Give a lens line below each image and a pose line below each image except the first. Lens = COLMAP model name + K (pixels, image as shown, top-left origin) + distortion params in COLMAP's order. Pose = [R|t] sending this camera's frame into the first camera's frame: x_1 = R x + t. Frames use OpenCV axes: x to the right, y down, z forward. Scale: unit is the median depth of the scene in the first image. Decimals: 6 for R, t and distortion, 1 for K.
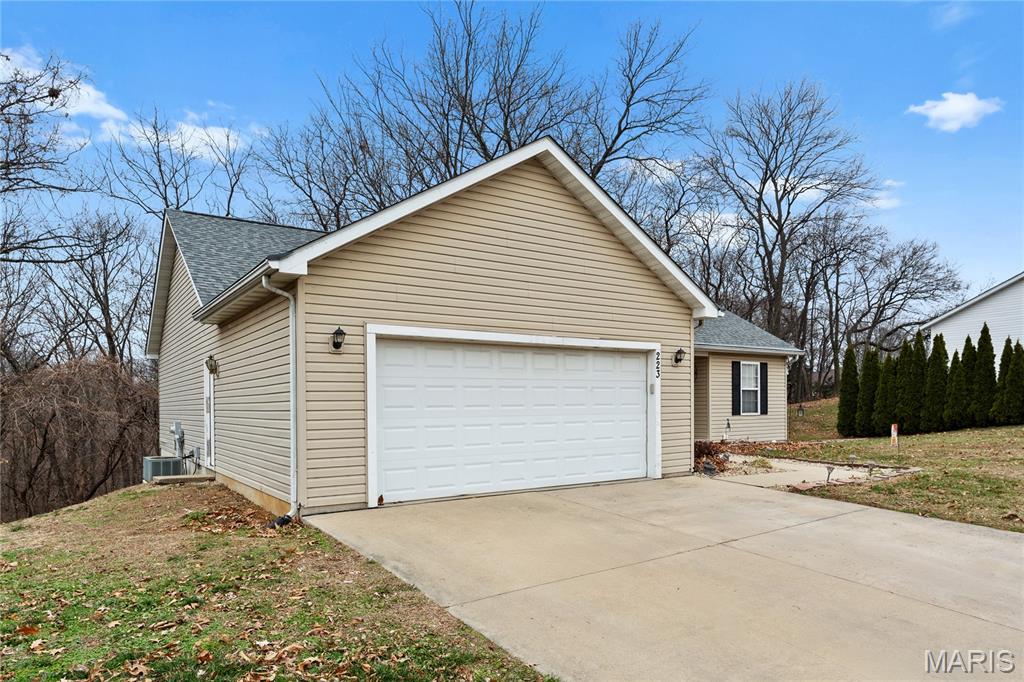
lens RADIAL K [[645.8, 0, 512.0], [0, 645.8, 341.0], [0, 0, 1]] dist [-0.001171, 0.000116]
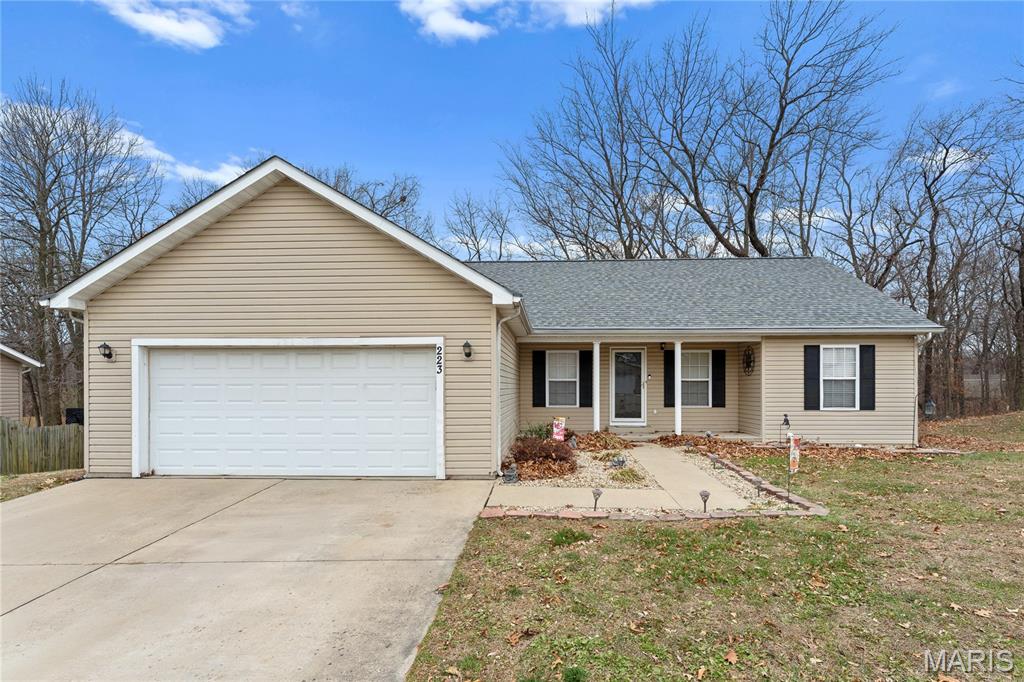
lens RADIAL K [[485.6, 0, 531.2], [0, 485.6, 351.4], [0, 0, 1]] dist [-0.000681, -0.000376]
pose [[0.805732, -0.035664, -0.591205, 0.724563], [0.052857, 0.998532, 0.011802, 0.021849], [0.589916, -0.040758, 0.806435, 0.481812]]
